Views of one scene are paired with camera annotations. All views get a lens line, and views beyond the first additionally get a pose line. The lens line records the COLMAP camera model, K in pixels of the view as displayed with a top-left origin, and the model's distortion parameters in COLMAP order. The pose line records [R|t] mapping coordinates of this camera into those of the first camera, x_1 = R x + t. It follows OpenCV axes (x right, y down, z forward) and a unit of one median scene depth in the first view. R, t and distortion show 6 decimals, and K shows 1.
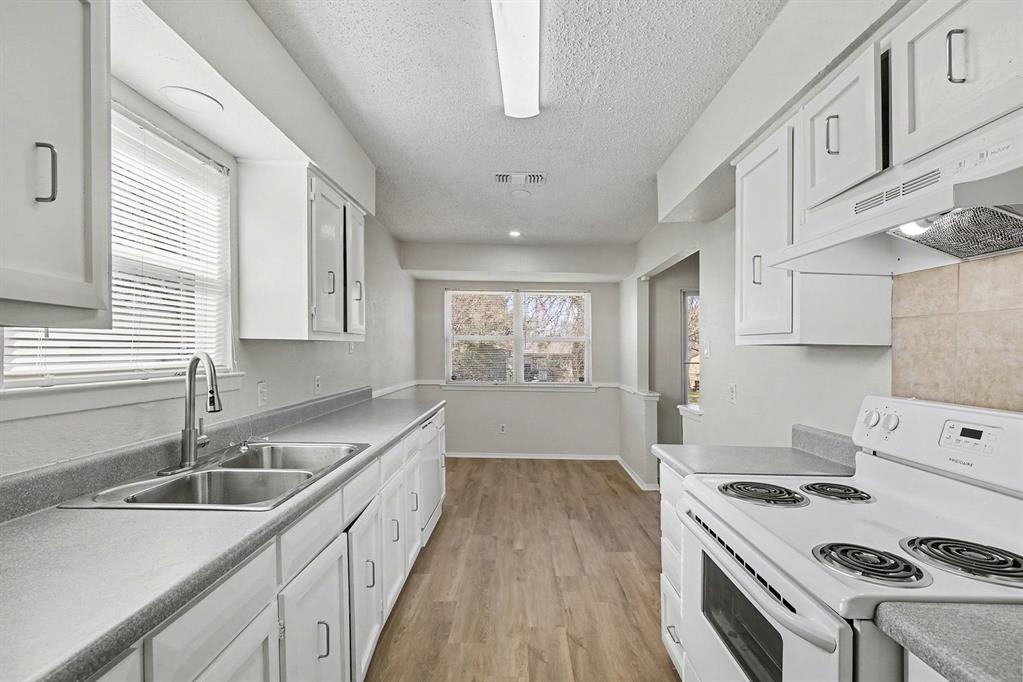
lens RADIAL K [[464.6, 0, 507.2], [0, 464.6, 338.9], [0, 0, 1]] dist [-0.000178, 0.000299]
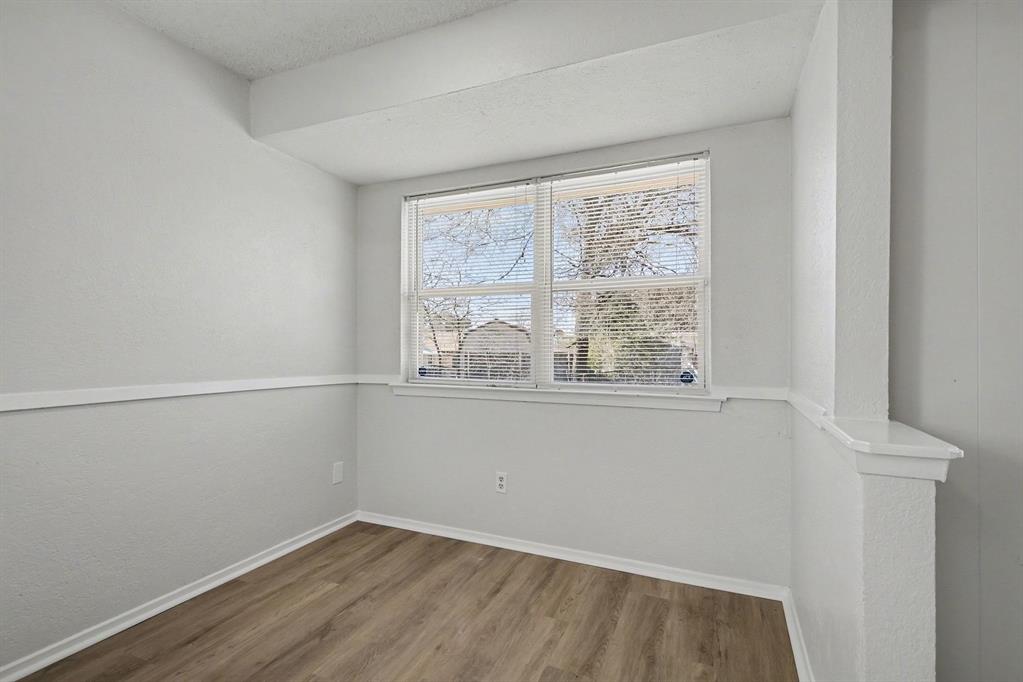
lens RADIAL K [[464.6, 0, 515.4], [0, 464.6, 350.7], [0, 0, 1]] dist [-0.000178, 0.000299]
pose [[0.927225, -0.007408, -0.374430, 0.208186], [0.016115, 0.999668, 0.020129, 0.062501], [0.374157, -0.024698, 0.927037, 0.679188]]
